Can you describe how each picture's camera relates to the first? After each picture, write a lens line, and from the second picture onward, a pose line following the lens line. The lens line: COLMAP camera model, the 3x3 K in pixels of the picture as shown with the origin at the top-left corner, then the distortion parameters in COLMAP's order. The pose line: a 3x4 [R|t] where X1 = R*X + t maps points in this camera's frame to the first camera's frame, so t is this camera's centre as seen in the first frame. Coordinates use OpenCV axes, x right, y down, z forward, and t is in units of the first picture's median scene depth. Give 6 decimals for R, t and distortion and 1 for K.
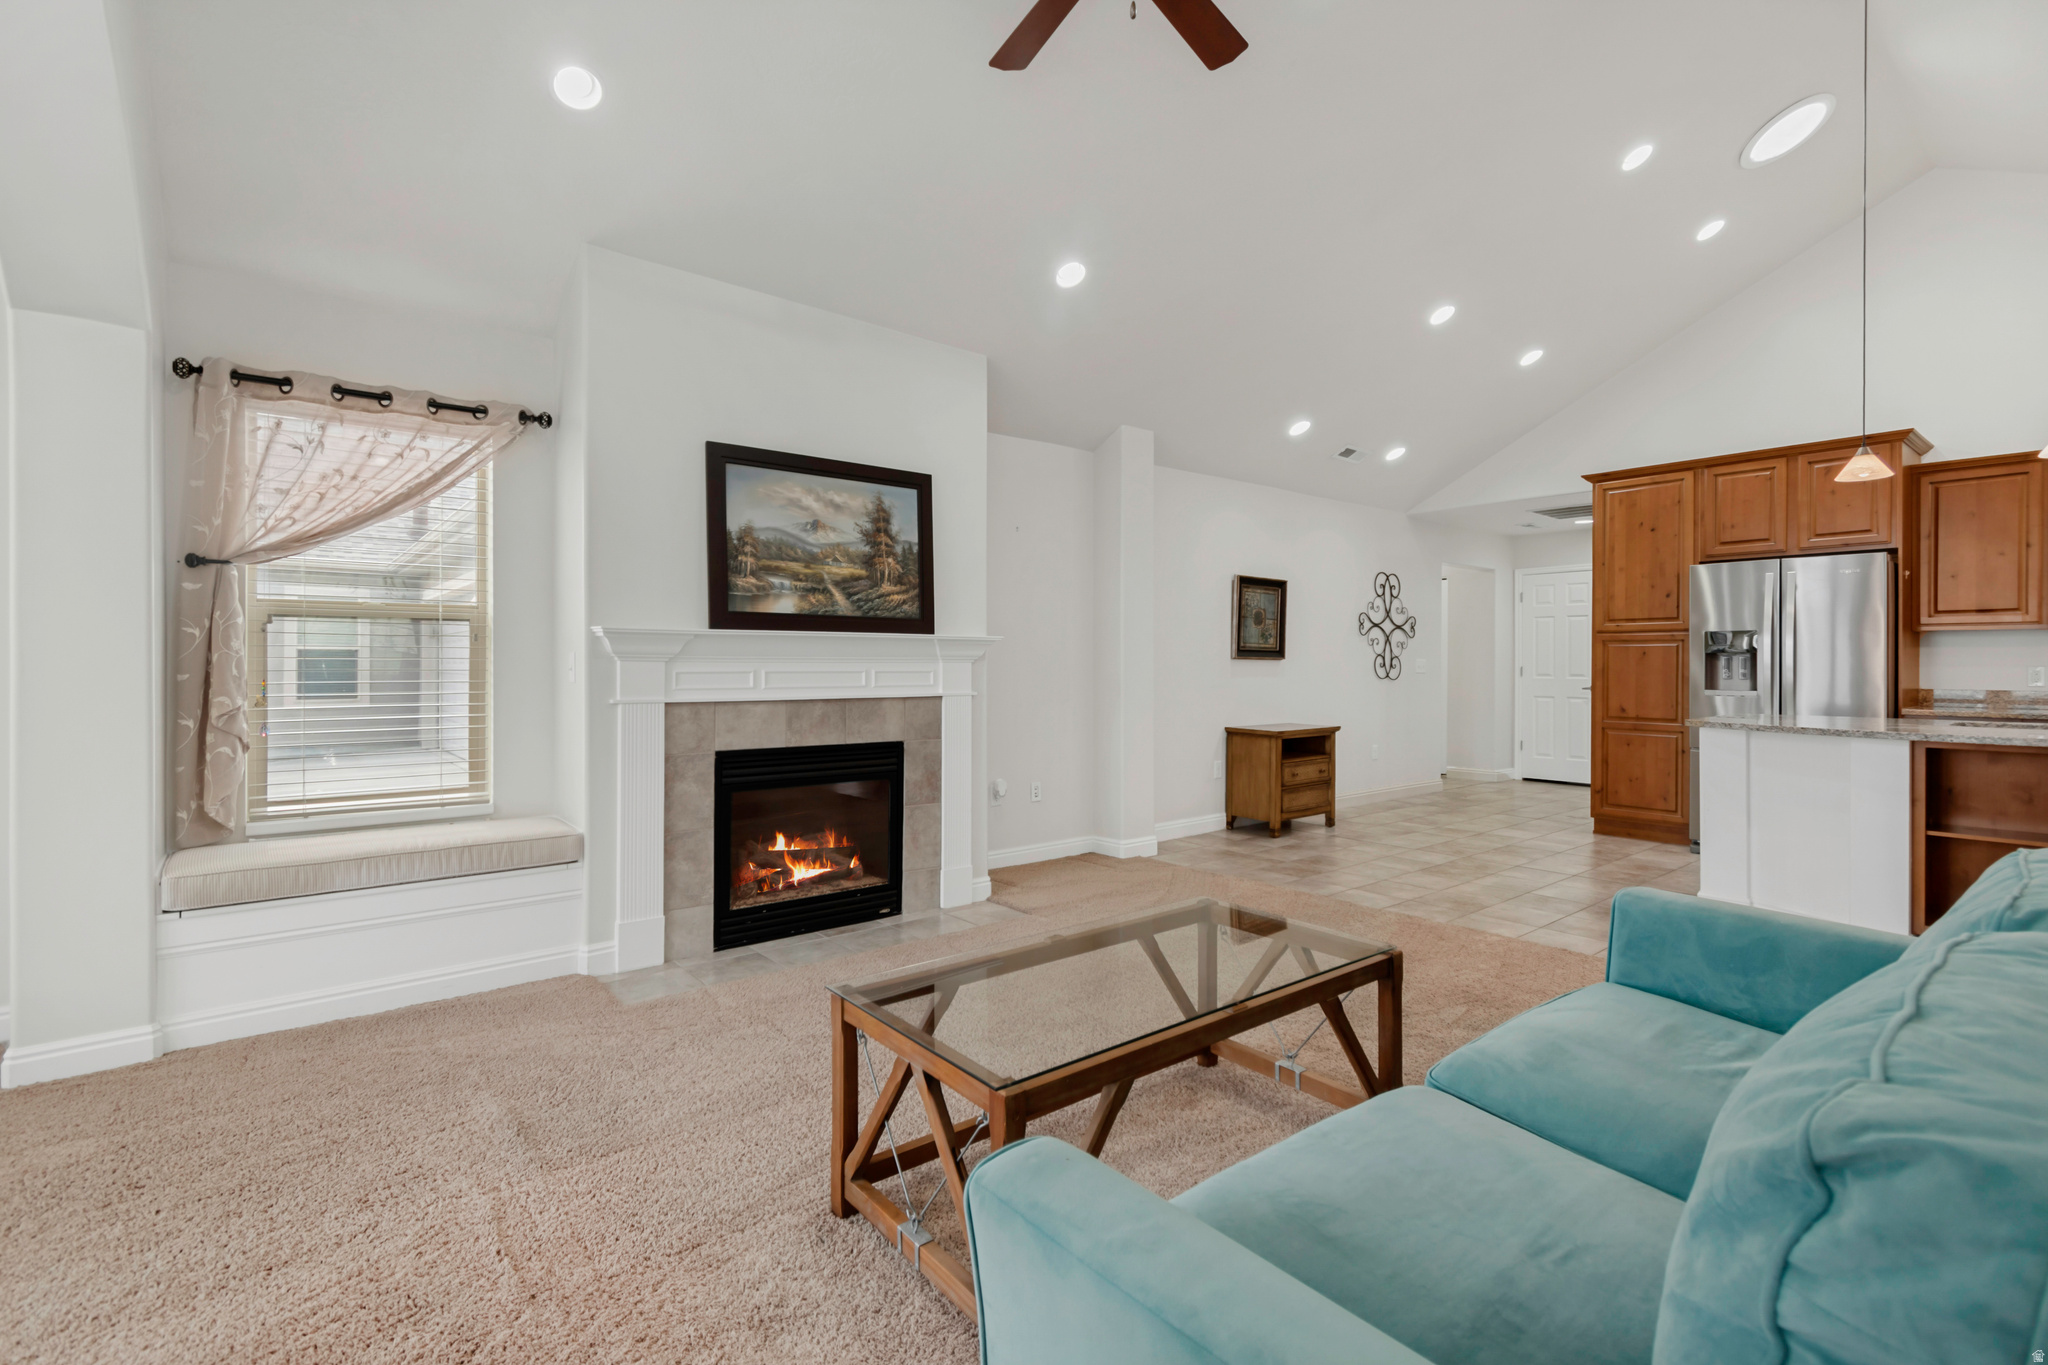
lens RADIAL K [[918.1, 0, 1046.6], [0, 918.1, 664.2], [0, 0, 1]] dist [0.001191, -0.001722]
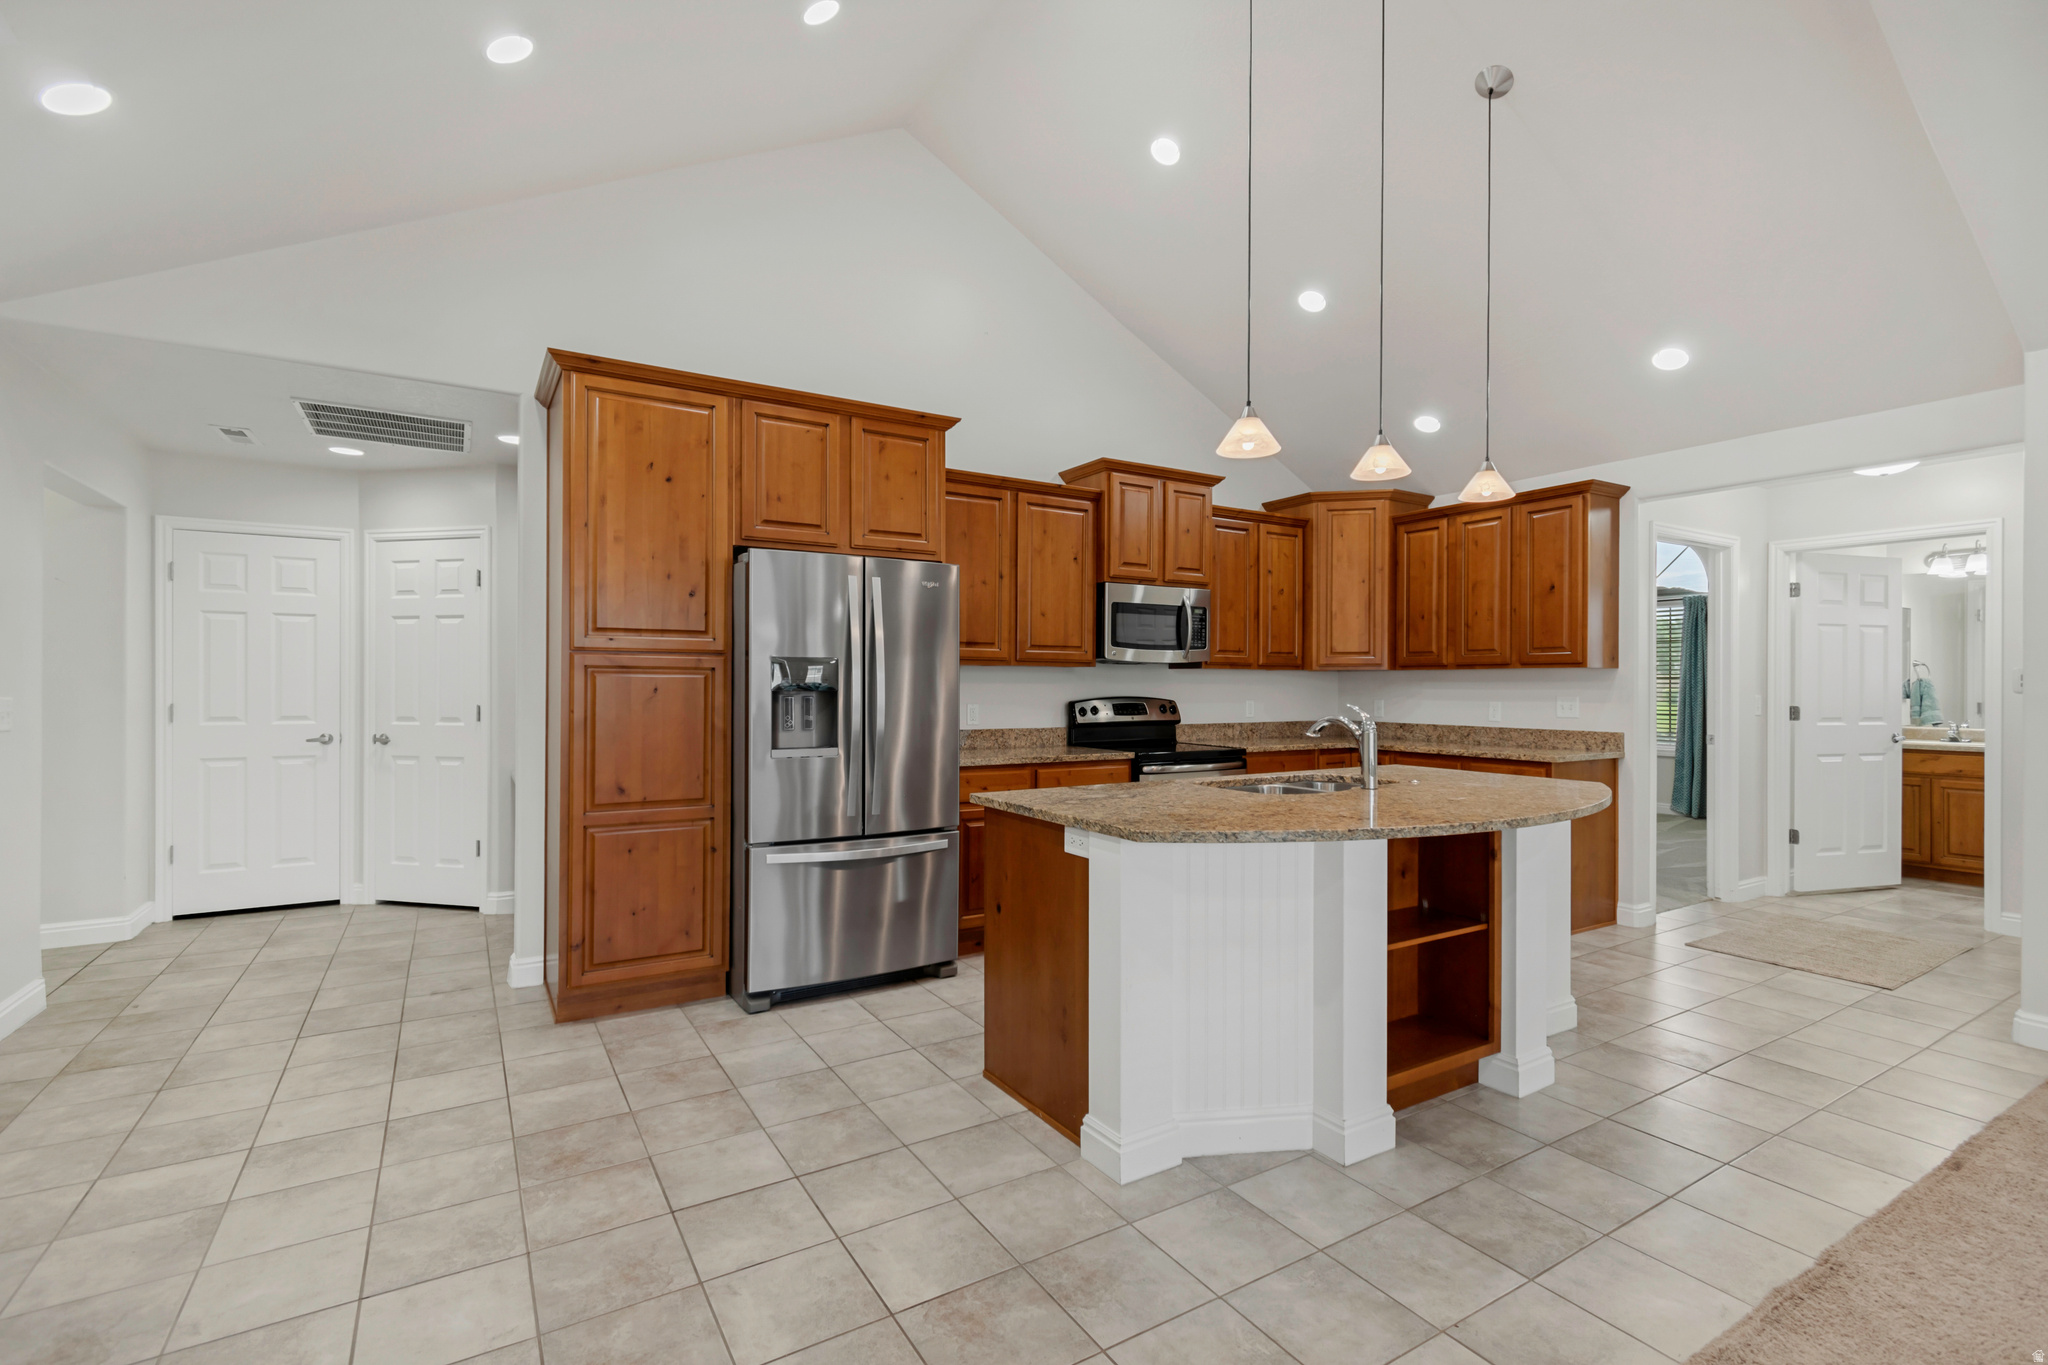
lens RADIAL K [[918.1, 0, 990.4], [0, 918.1, 685.4], [0, 0, 1]] dist [0.001191, -0.001722]
pose [[0.153275, -0.005452, 0.988168, 0.102636], [-0.003578, 0.999975, 0.006072, -0.017603], [-0.988177, -0.004467, 0.153252, 0.653653]]
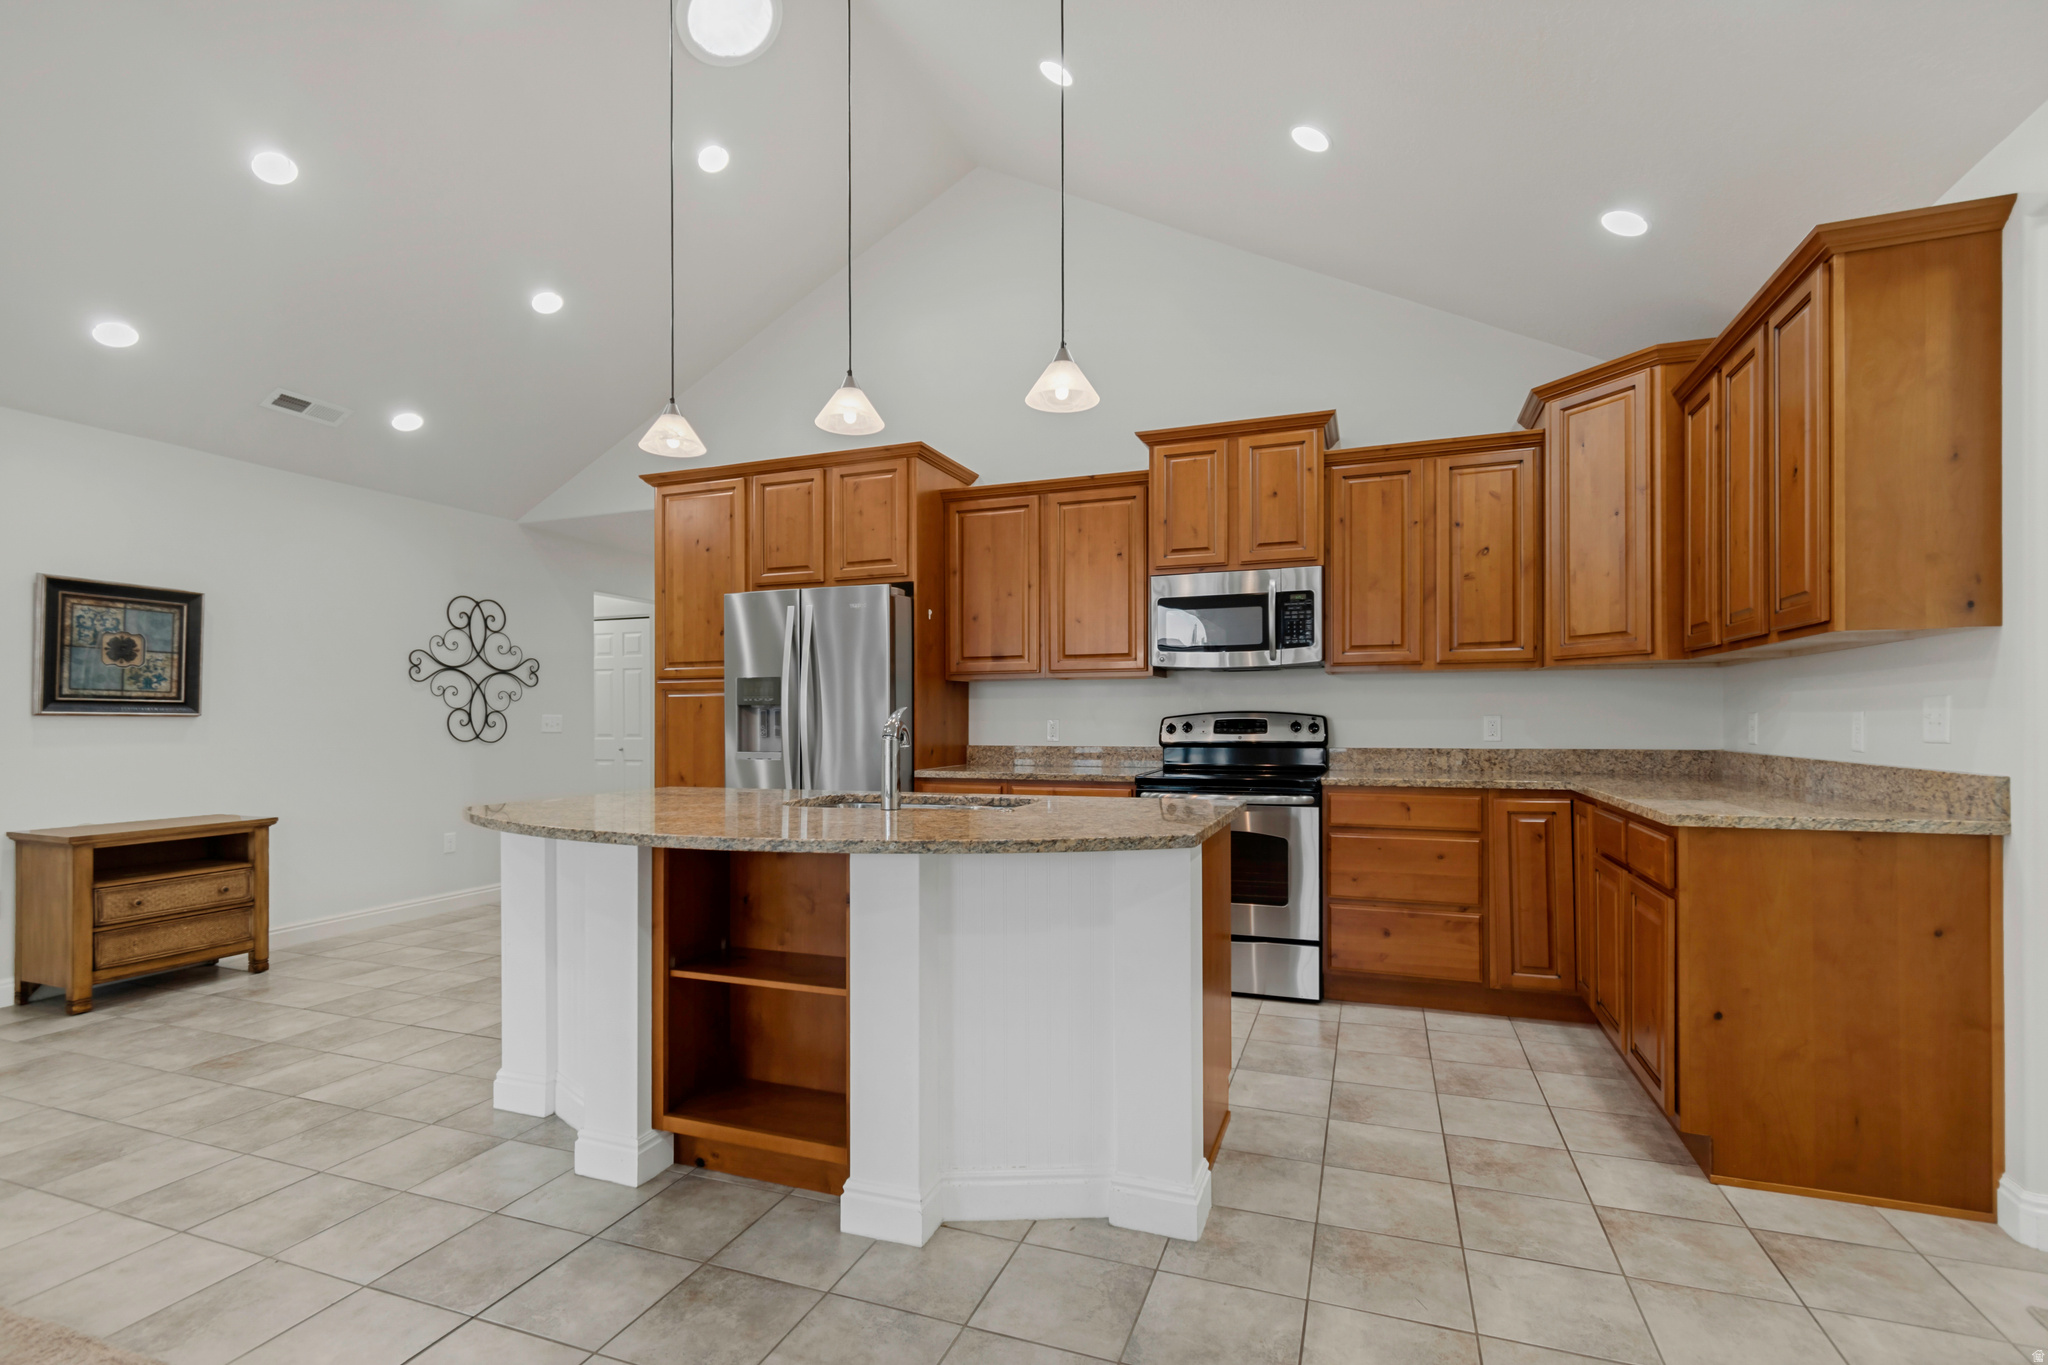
lens RADIAL K [[918.1, 0, 1035.2], [0, 918.1, 713.9], [0, 0, 1]] dist [0.001191, -0.001722]
pose [[0.861774, -0.002738, 0.507286, 0.464258], [0.006930, 0.999956, -0.006375, 0.002054], [-0.507246, 0.009009, 0.861754, 0.164222]]
